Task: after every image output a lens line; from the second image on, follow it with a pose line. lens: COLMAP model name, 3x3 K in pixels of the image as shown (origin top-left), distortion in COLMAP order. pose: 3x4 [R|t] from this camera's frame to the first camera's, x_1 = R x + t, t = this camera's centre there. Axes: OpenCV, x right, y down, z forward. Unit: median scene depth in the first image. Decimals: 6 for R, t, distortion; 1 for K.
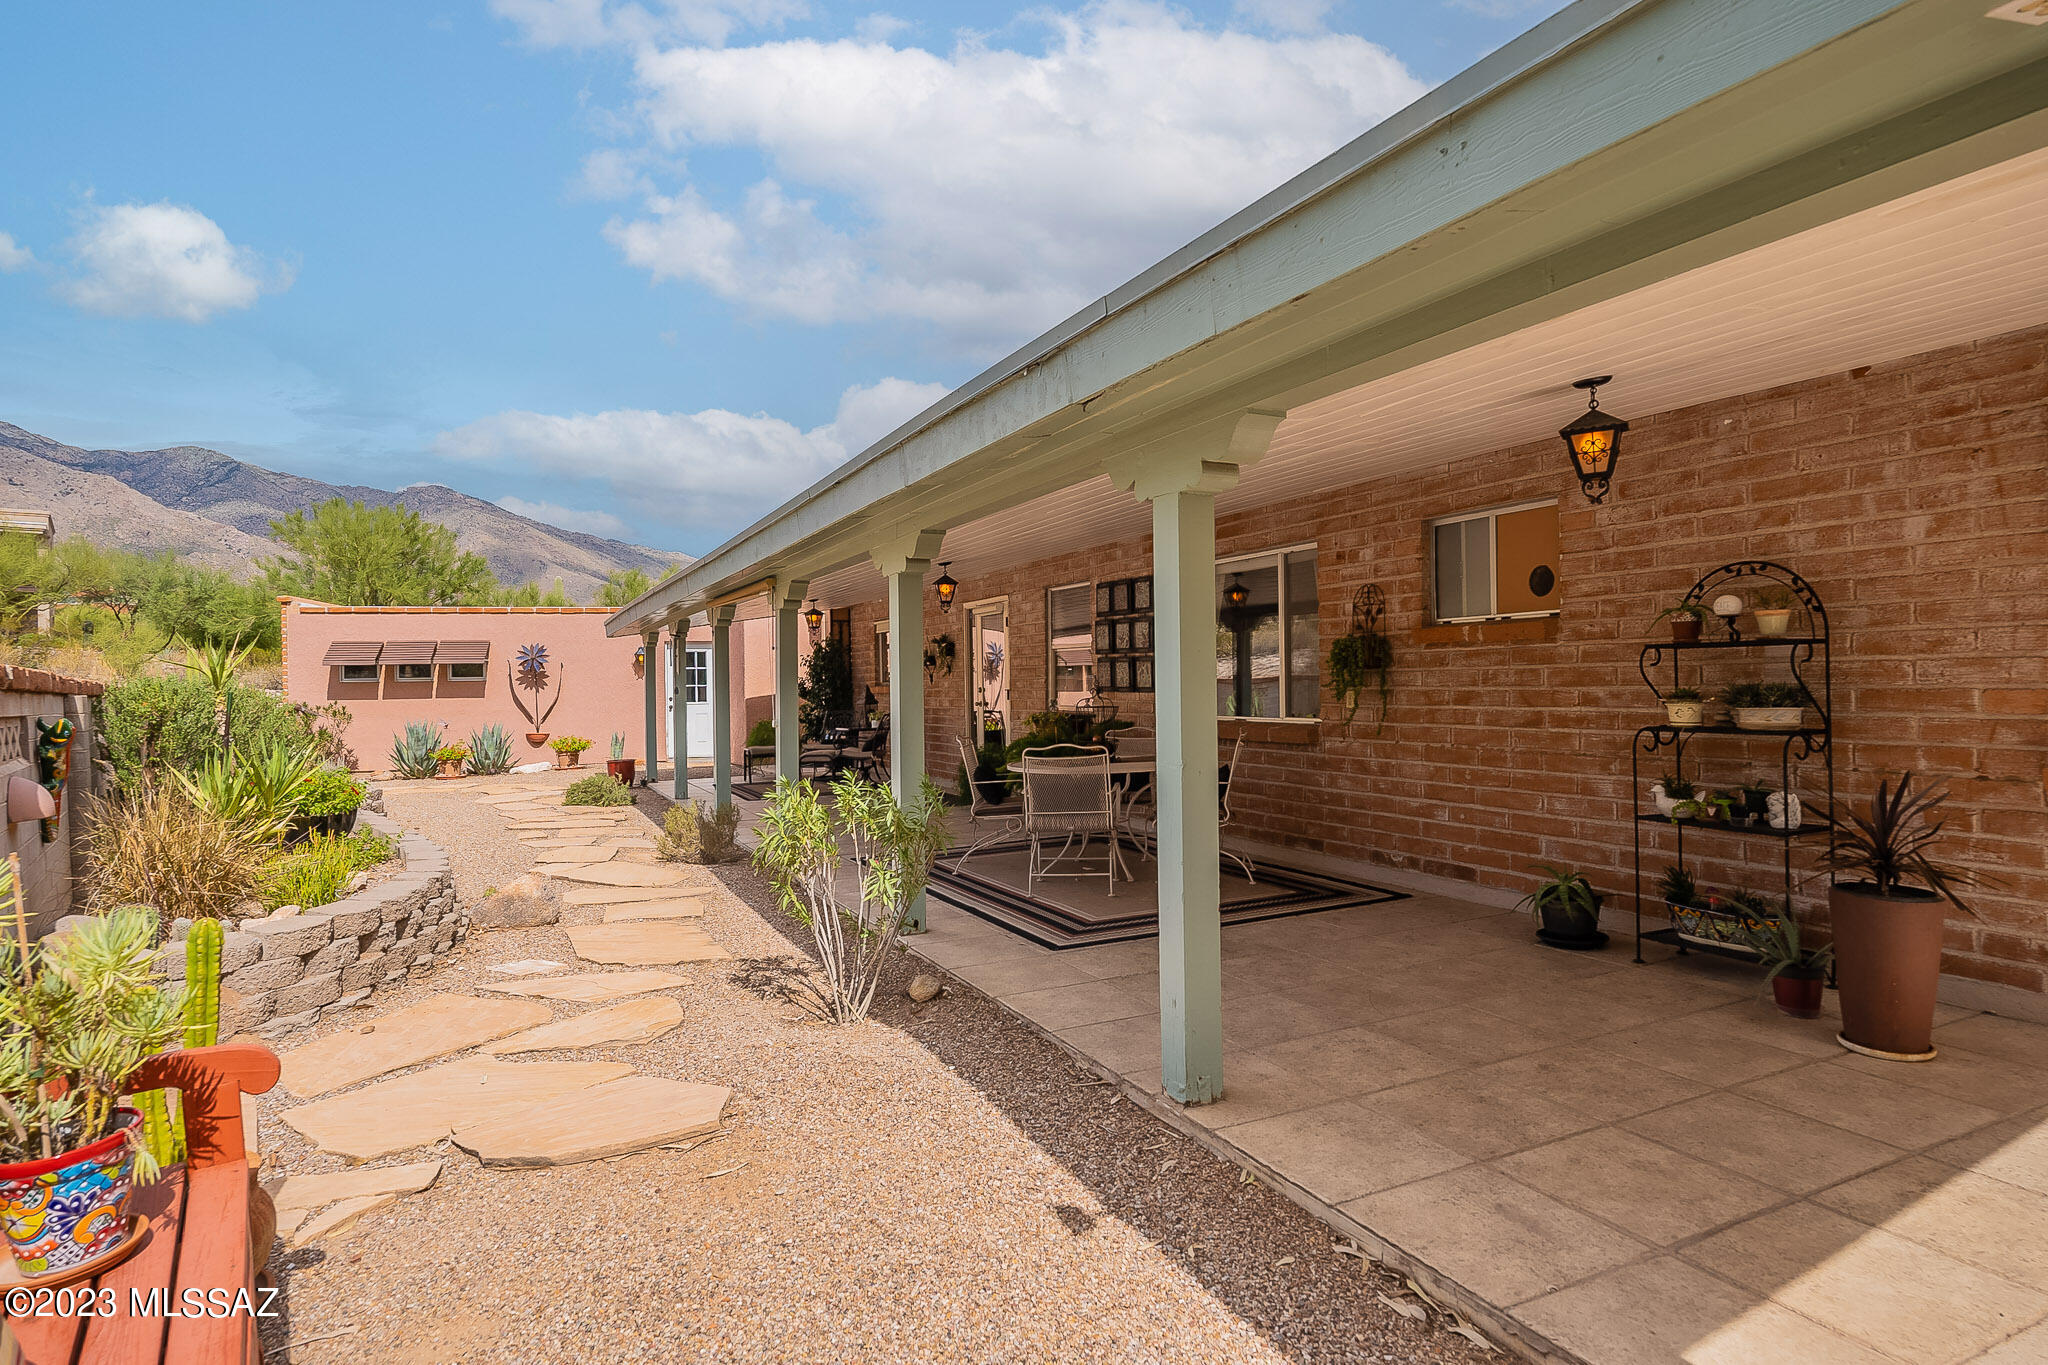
lens RADIAL K [[1101.7, 0, 1026.4], [0, 1101.7, 682.3], [0, 0, 1]] dist [-0.000485, -0.000039]
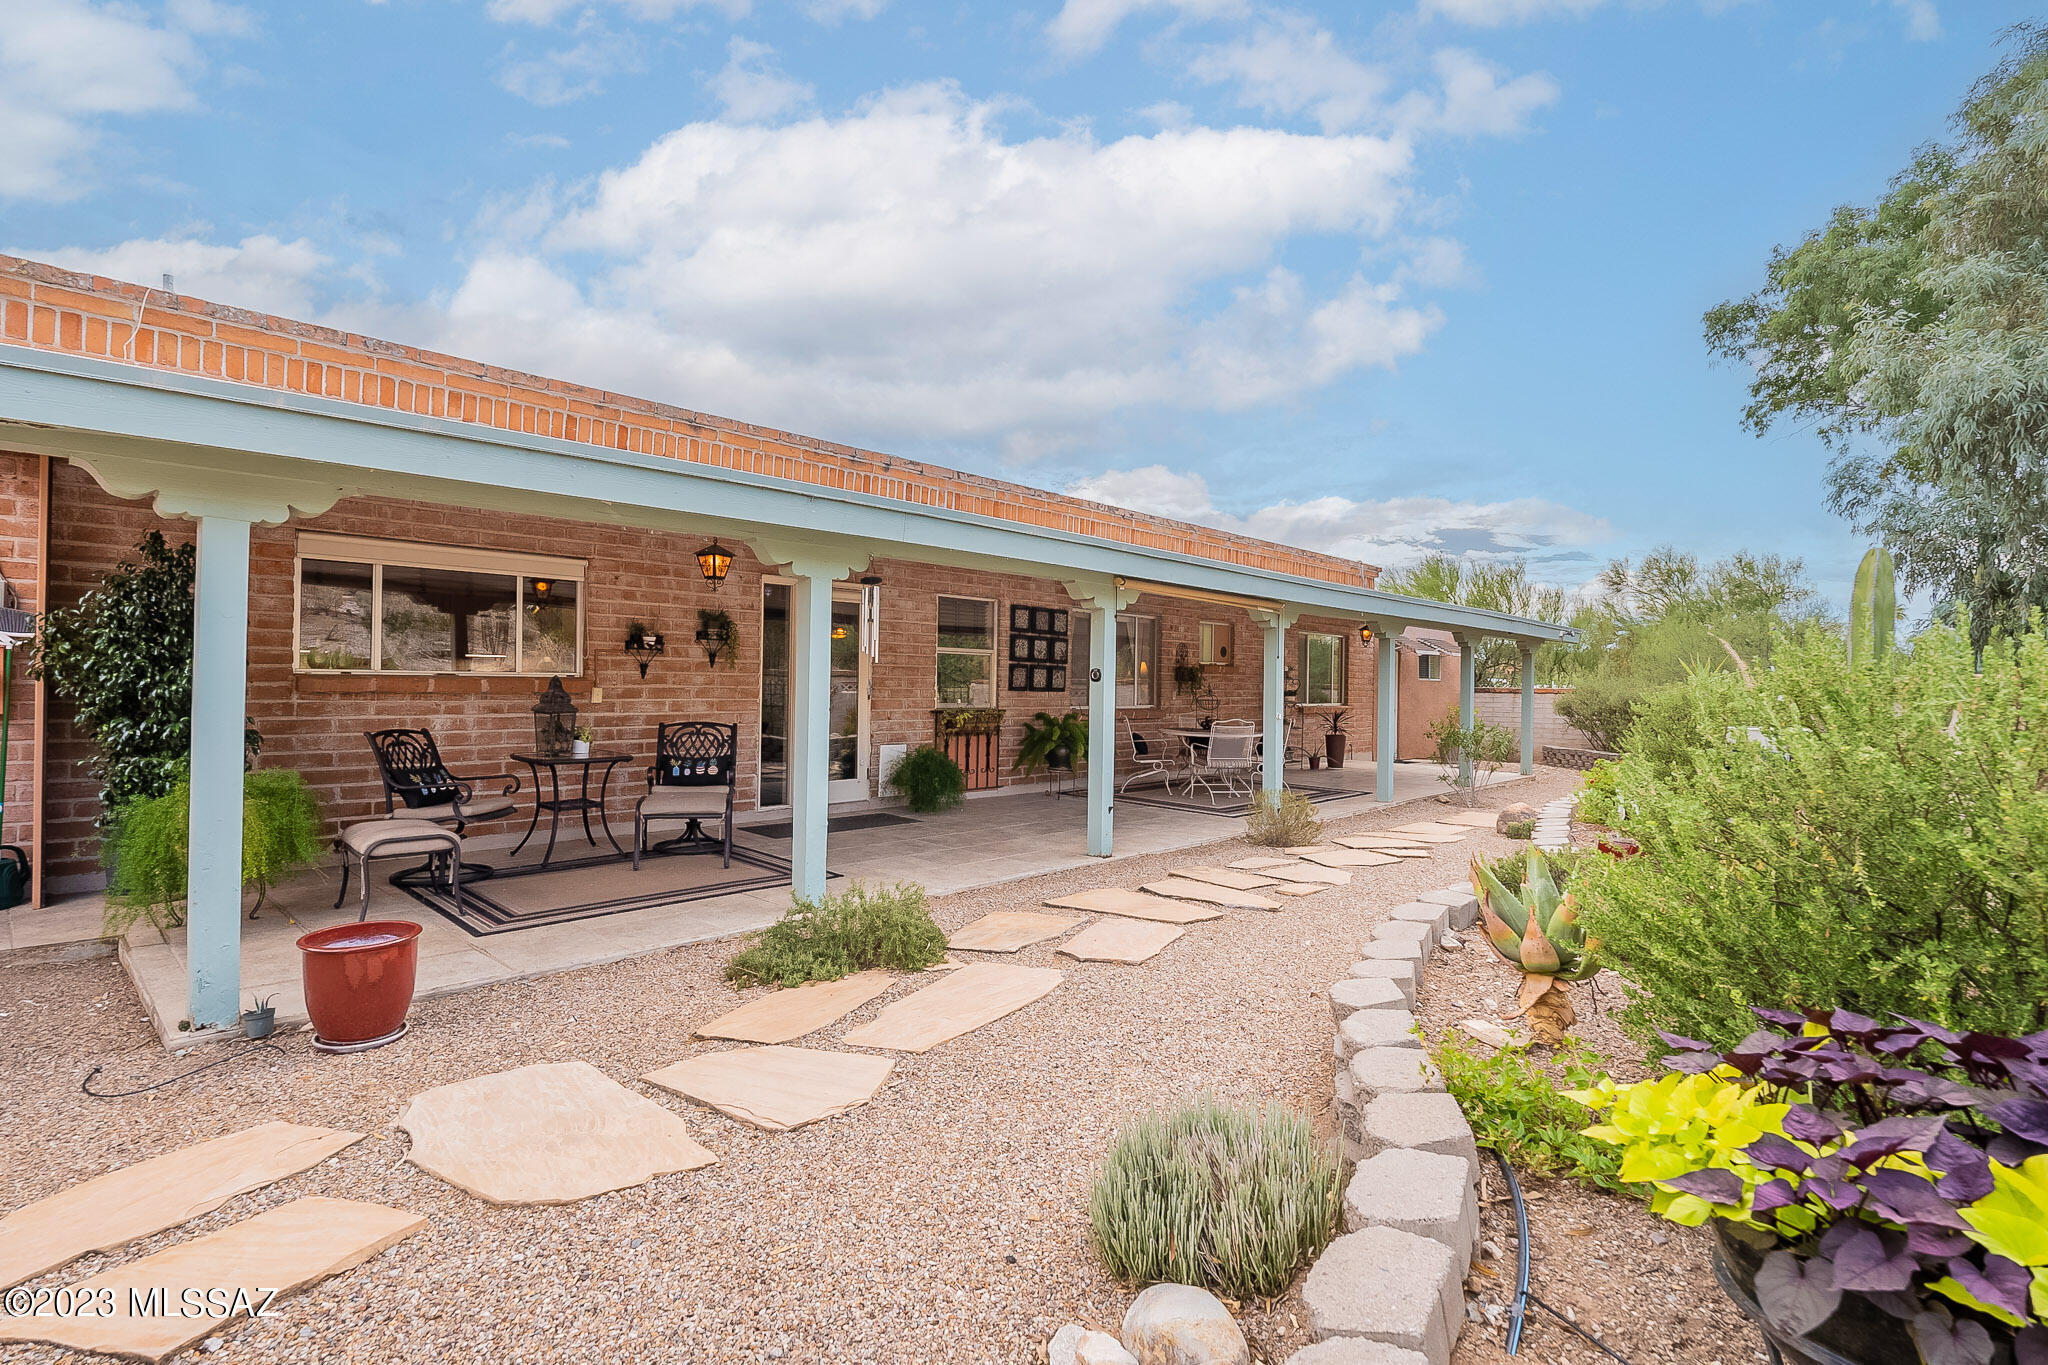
lens RADIAL K [[973.2, 0, 1023.9], [0, 973.2, 687.2], [0, 0, 1]] dist [0.002349, 0.000167]
pose [[-0.347609, 0.013457, 0.937543, -1.012978], [-0.003597, 0.999871, -0.015685, 0.022345], [-0.937633, -0.008824, -0.347516, 1.430231]]
